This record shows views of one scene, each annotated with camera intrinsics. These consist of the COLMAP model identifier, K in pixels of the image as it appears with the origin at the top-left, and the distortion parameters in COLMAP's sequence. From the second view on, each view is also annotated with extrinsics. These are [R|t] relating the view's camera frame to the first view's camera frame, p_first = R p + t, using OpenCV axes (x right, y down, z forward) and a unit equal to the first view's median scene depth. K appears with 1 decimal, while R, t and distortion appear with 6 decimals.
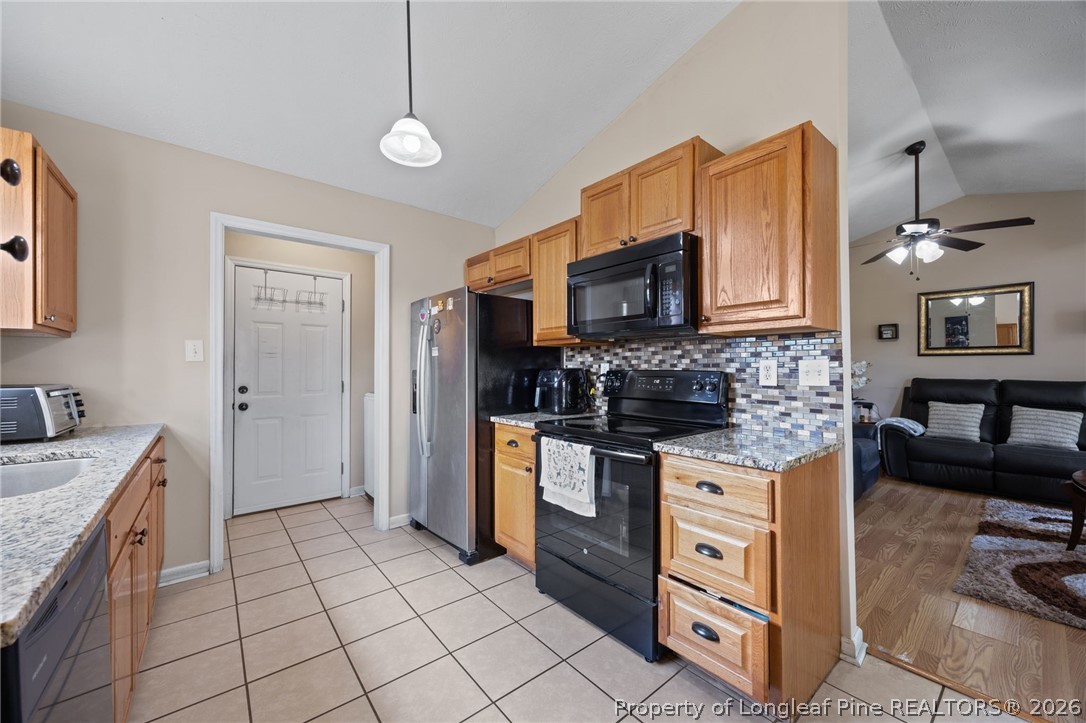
lens RADIAL K [[413.0, 0, 548.6], [0, 413.0, 365.7], [0, 0, 1]] dist [-0.005617, 0.000856]
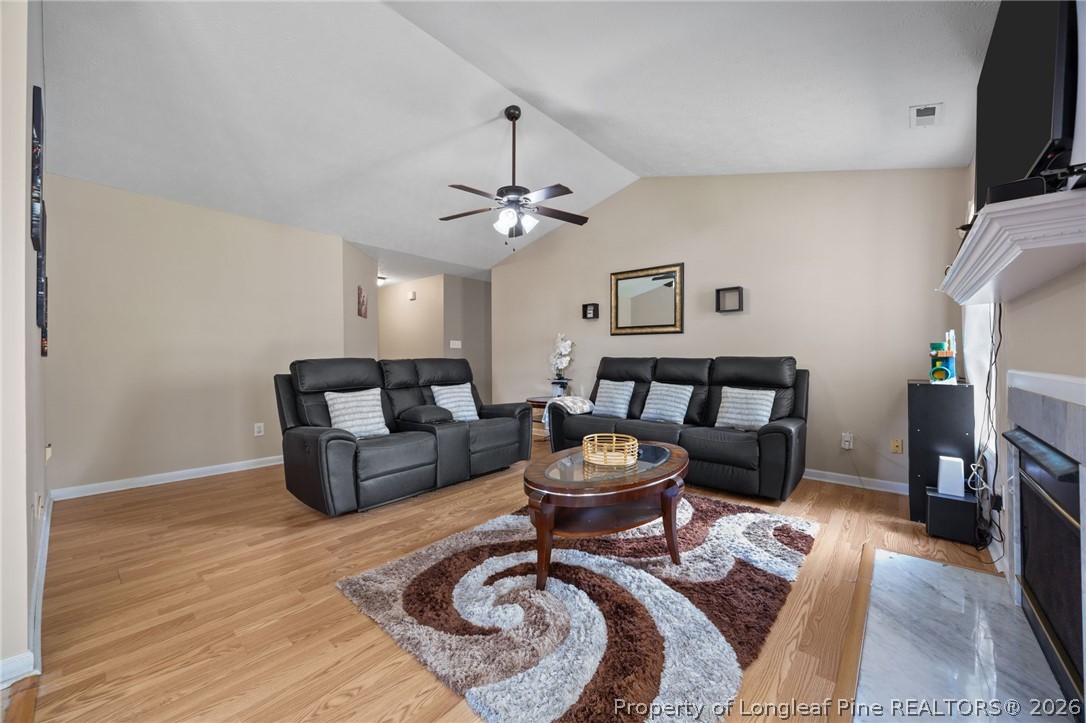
lens RADIAL K [[413.0, 0, 548.9], [0, 413.0, 356.6], [0, 0, 1]] dist [-0.005617, 0.000856]
pose [[0.985714, 0.000918, 0.168425, 0.826115], [-0.001489, 0.999994, 0.003261, 0.036332], [-0.168421, -0.003465, 0.985709, 0.035470]]
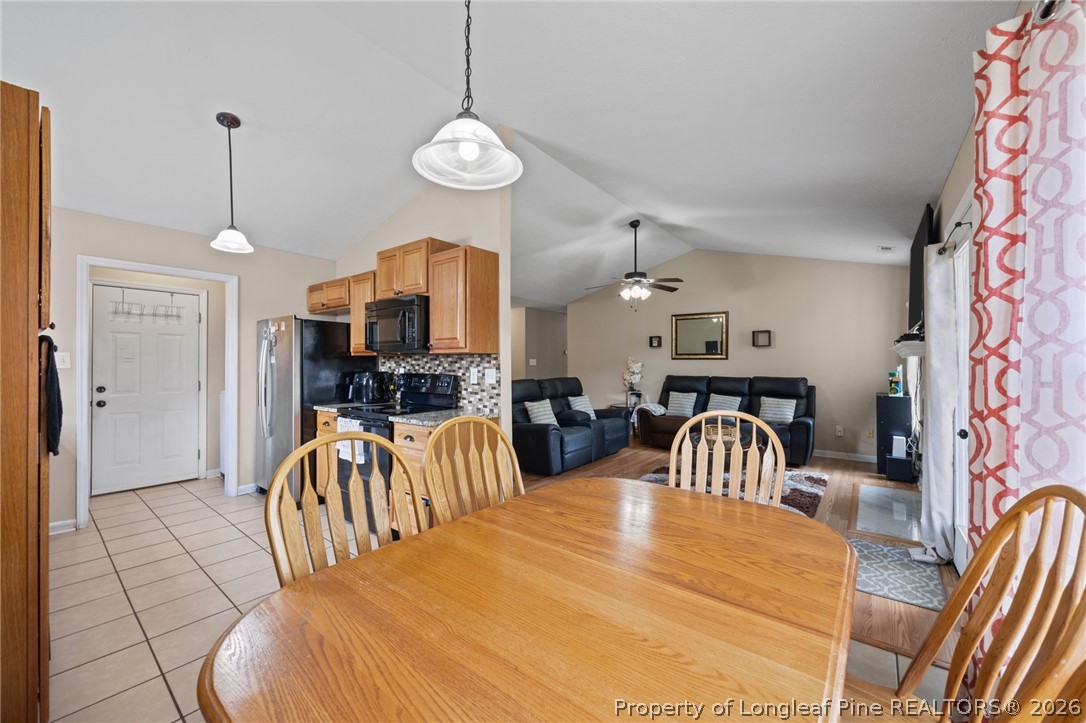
lens RADIAL K [[413.0, 0, 547.7], [0, 413.0, 362.3], [0, 0, 1]] dist [-0.005617, 0.000856]
pose [[0.977457, 0.001150, 0.211129, 0.263115], [-0.002043, 0.999990, 0.004013, -0.026687], [-0.211123, -0.004353, 0.977450, -0.423140]]
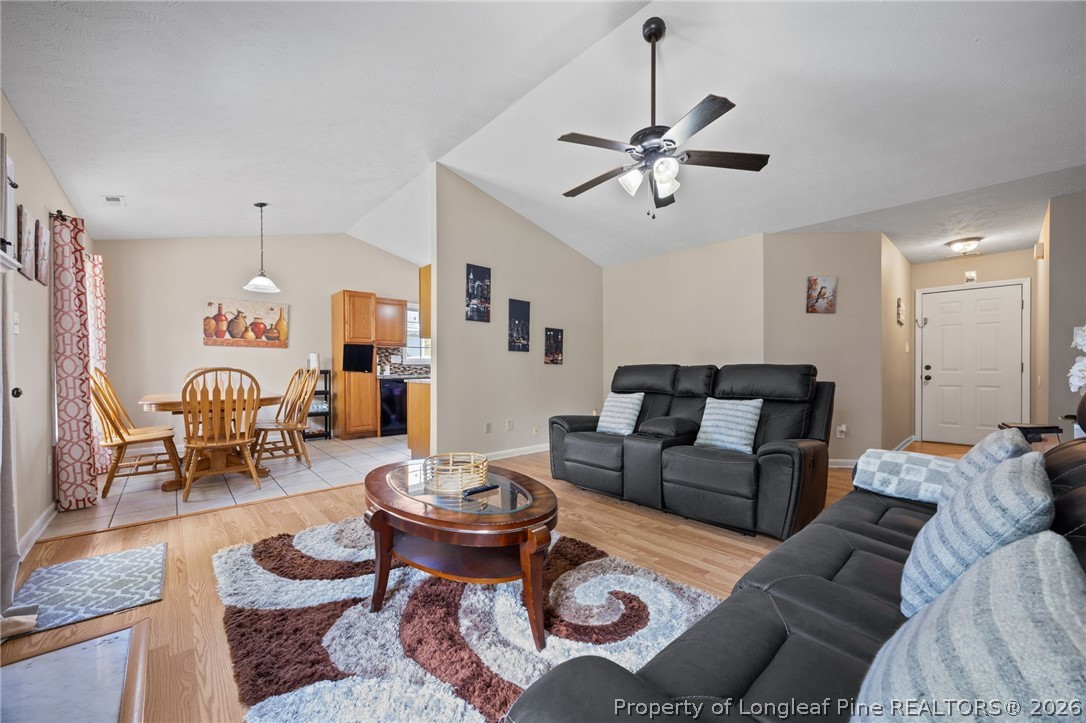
lens RADIAL K [[413.0, 0, 547.0], [0, 413.0, 372.8], [0, 0, 1]] dist [-0.005617, 0.000856]
pose [[0.045244, 0.018806, -0.998799, 1.619971], [0.008629, 0.999778, 0.019215, 0.043058], [0.998939, -0.009488, 0.045072, 0.791105]]
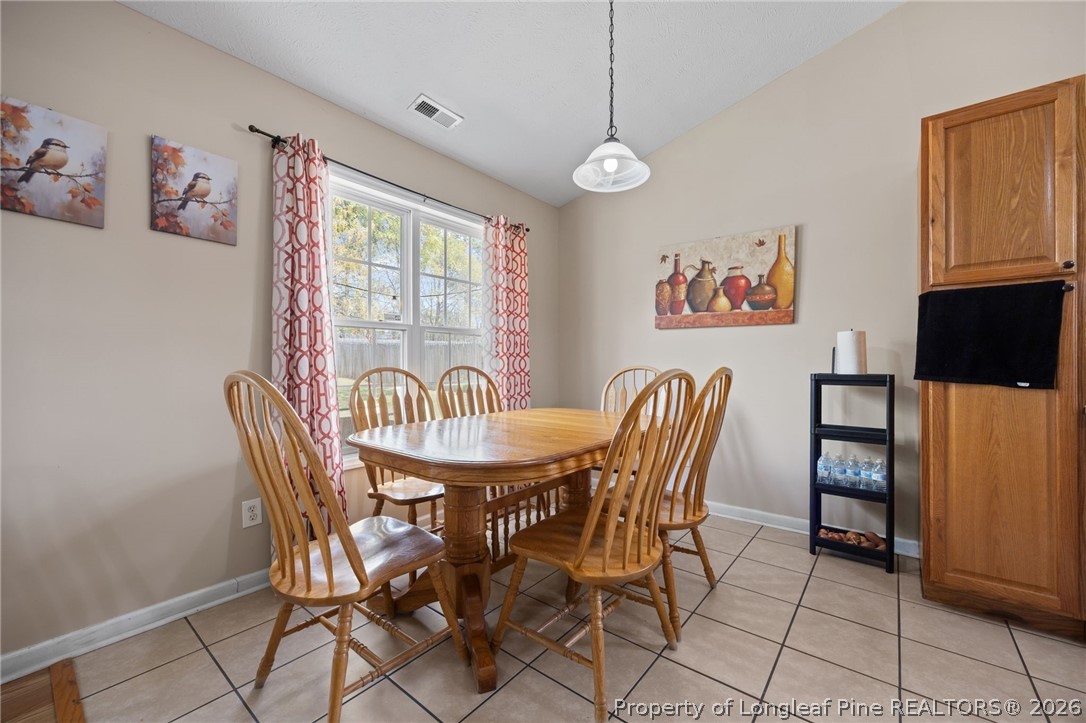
lens RADIAL K [[423.3, 0, 548.2], [0, 423.3, 365.1], [0, 0, 1]] dist [0.001443, -0.000856]
pose [[-0.979217, 0.006200, -0.202720, 0.463201], [0.007122, 0.999967, -0.003816, 0.041028], [0.202690, -0.005180, -0.979229, 0.464994]]
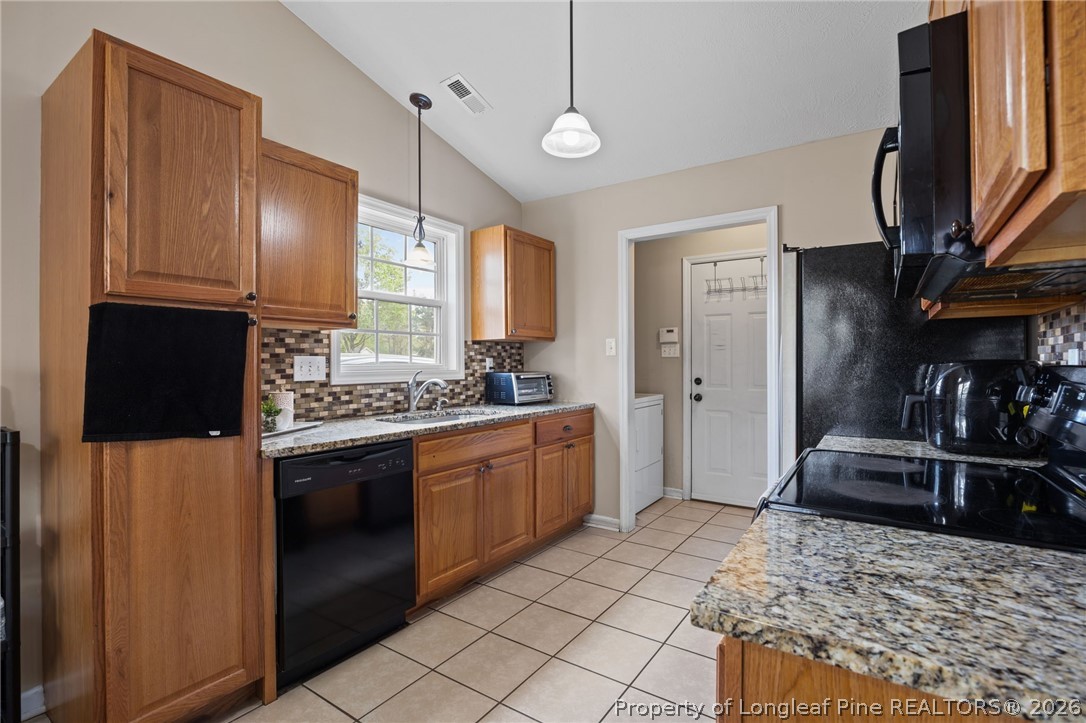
lens RADIAL K [[503.0, 0, 548.5], [0, 503.0, 361.1], [0, 0, 1]] dist [-0.011320, -0.000144]
pose [[0.280611, -0.000512, -0.959821, 0.373396], [0.010304, 0.999944, 0.002479, 0.000157], [0.959766, -0.010586, 0.280601, 0.273553]]
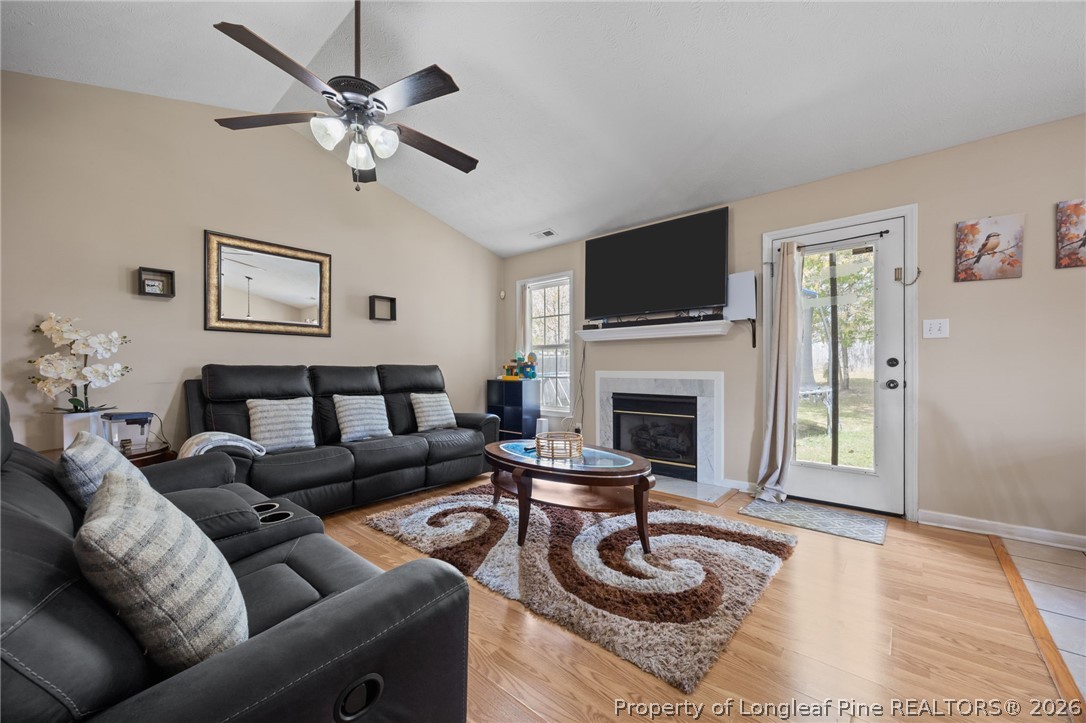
lens RADIAL K [[413.0, 0, 549.5], [0, 413.0, 368.7], [0, 0, 1]] dist [-0.005617, 0.000856]
pose [[-0.161802, -0.001650, 0.986822, 0.275935], [-0.003792, 0.999992, 0.001050, 0.047391], [-0.986816, -0.003572, -0.161807, 0.833516]]
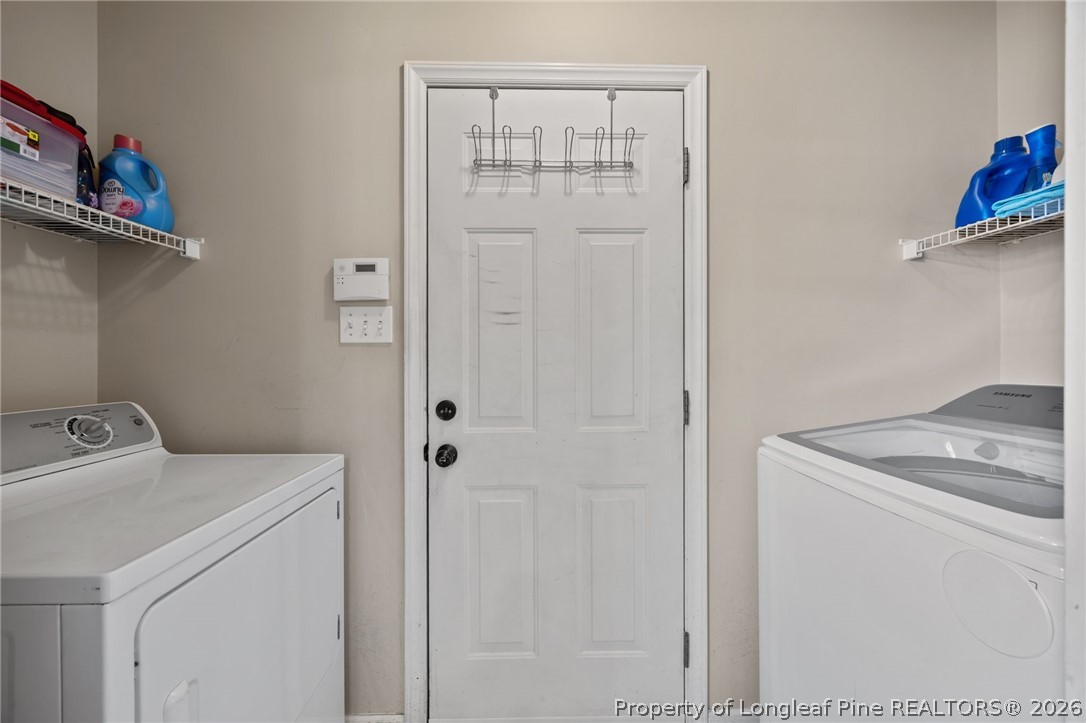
lens RADIAL K [[413.0, 0, 540.1], [0, 413.0, 358.5], [0, 0, 1]] dist [-0.005617, 0.000856]
pose [[0.779639, -0.002970, -0.626222, -0.430731], [0.006841, 0.999969, 0.003774, 0.009869], [0.626192, -0.007226, 0.779635, 0.748922]]
